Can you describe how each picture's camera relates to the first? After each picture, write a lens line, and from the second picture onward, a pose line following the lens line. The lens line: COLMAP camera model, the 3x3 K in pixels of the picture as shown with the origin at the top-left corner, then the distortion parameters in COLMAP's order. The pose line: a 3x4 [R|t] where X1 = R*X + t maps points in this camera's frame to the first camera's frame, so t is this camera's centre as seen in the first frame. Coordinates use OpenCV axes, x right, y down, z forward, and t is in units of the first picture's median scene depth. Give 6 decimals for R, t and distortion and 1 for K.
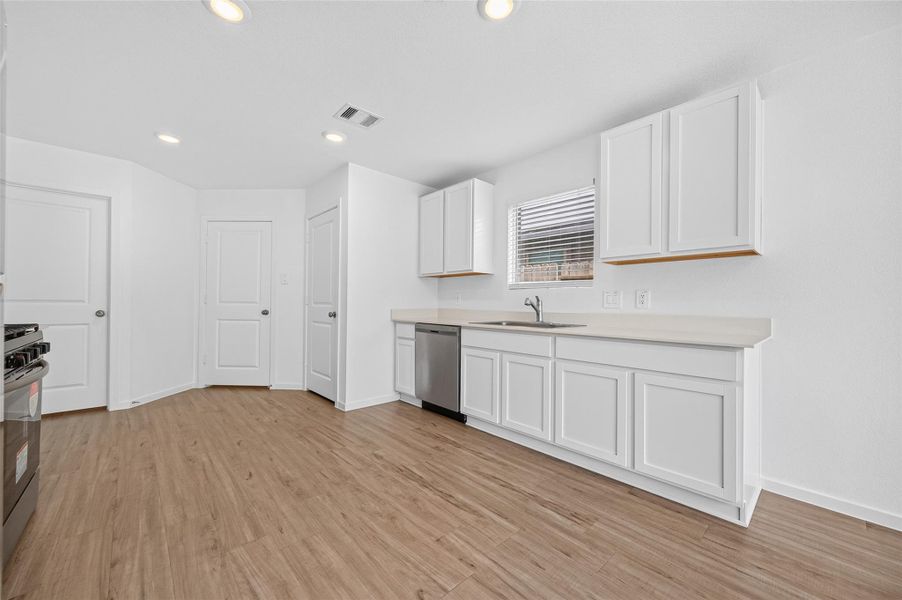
lens RADIAL K [[350.0, 0, 455.1], [0, 350.0, 300.5], [0, 0, 1]] dist [0.008195, -0.002300]
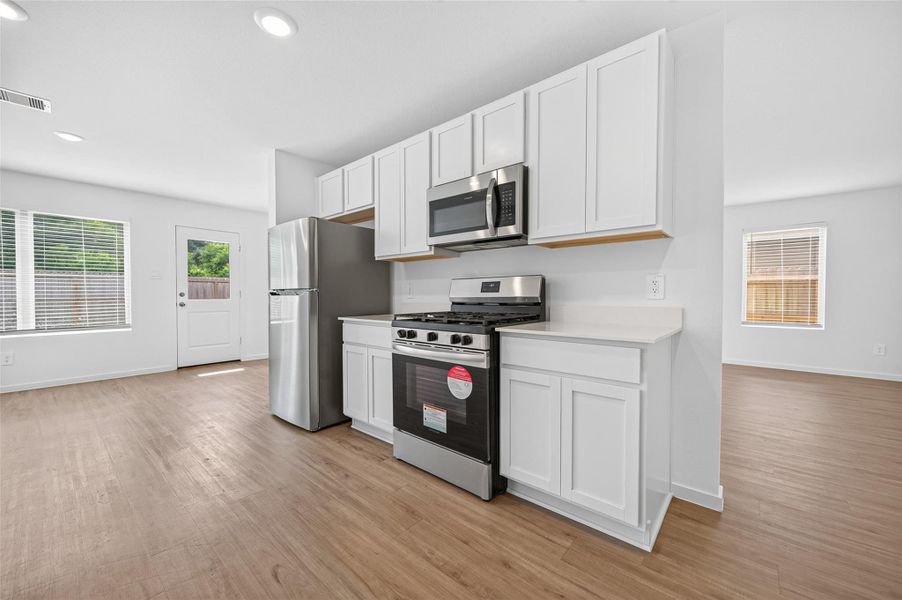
lens RADIAL K [[350.0, 0, 453.3], [0, 350.0, 303.0], [0, 0, 1]] dist [0.008195, -0.002300]
pose [[-0.993899, -0.002536, -0.110263, -0.755123], [-0.004469, 0.999841, 0.017285, 0.005136], [0.110201, 0.017673, -0.993752, 1.504197]]
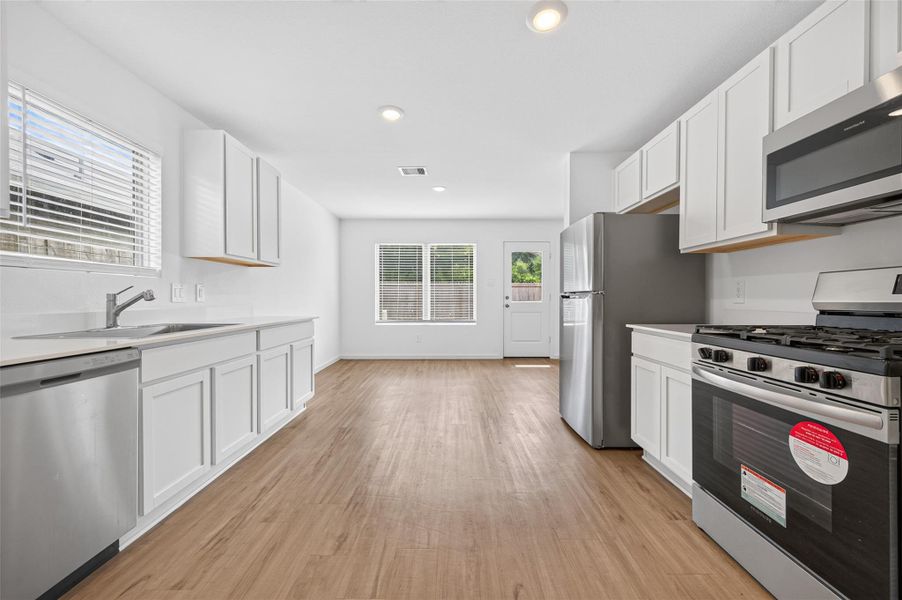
lens RADIAL K [[350.0, 0, 450.5], [0, 350.0, 301.5], [0, 0, 1]] dist [0.008195, -0.002300]
pose [[-0.729333, -0.013653, 0.684022, -0.820933], [-0.008771, 0.999905, 0.010606, 0.003745], [-0.684102, 0.001736, -0.729384, 1.374777]]
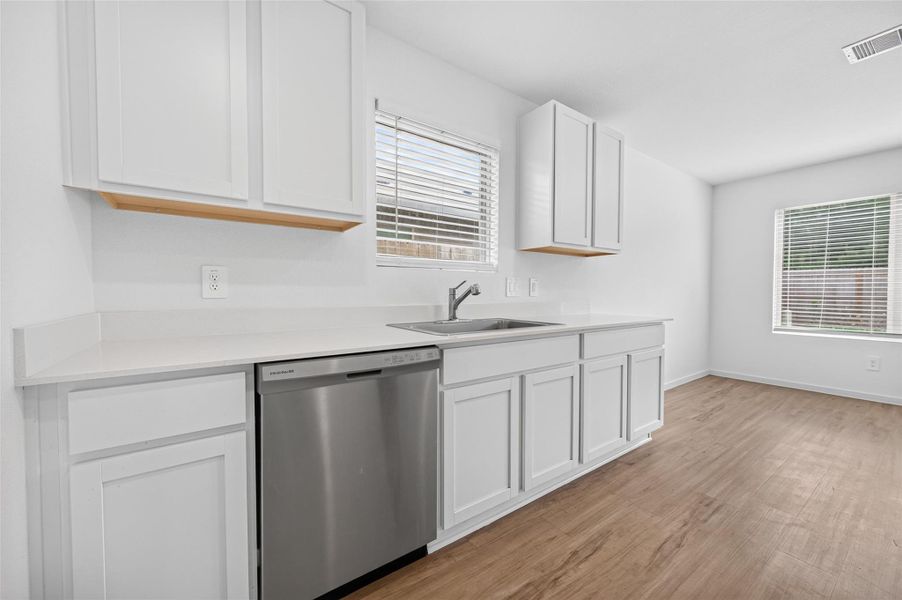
lens RADIAL K [[350.0, 0, 453.1], [0, 350.0, 301.2], [0, 0, 1]] dist [0.008195, -0.002300]
pose [[0.124989, -0.031631, 0.991654, -0.547044], [-0.006932, 0.999439, 0.032753, 0.005057], [-0.992134, -0.010968, 0.124700, 1.206343]]
